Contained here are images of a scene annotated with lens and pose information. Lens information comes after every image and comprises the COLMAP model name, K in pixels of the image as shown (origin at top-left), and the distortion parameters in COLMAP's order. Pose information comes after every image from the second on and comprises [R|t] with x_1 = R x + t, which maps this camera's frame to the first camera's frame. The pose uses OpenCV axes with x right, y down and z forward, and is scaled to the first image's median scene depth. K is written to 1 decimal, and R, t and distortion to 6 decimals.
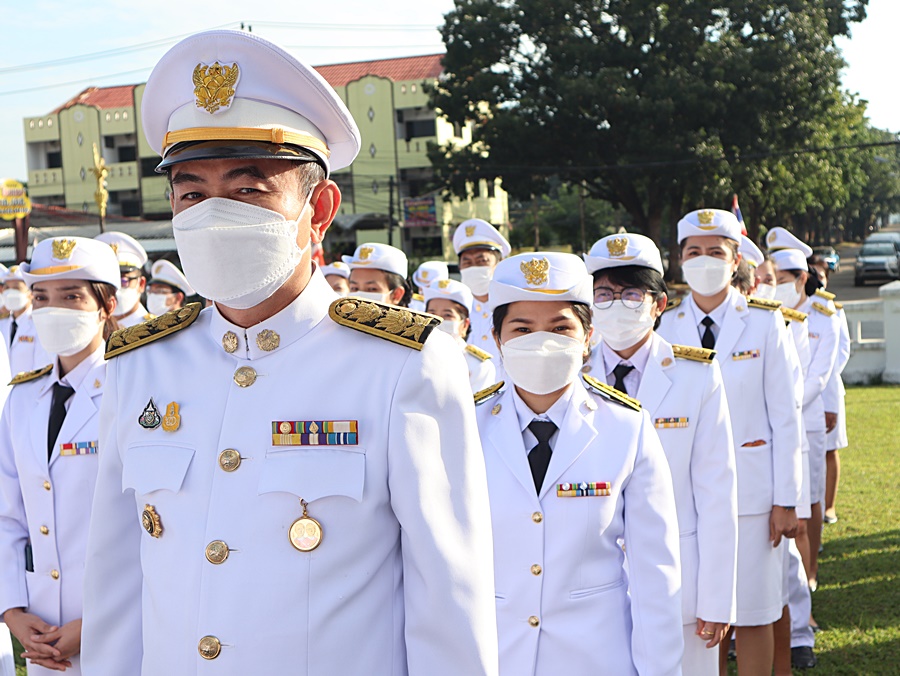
lens RADIAL K [[935.7, 0, 450.0], [0, 935.7, 338.0], [0, 0, 1]] dist [-0.008073, -0.008056]
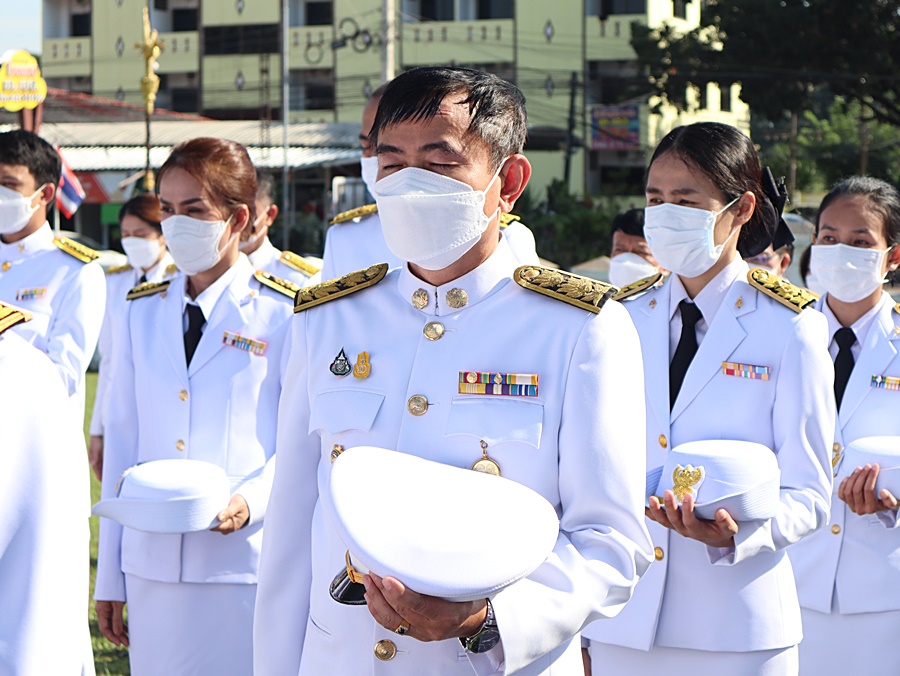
lens RADIAL K [[1821.0, 0, 450.0], [0, 1821.0, 338.0], [0, 0, 1]] dist [-0.250597, 0.312648]
pose [[0.990931, 0.063834, -0.118241, 0.012906], [-0.062897, 0.997952, 0.011637, 0.005109], [0.118742, -0.004095, 0.992917, -0.276193]]
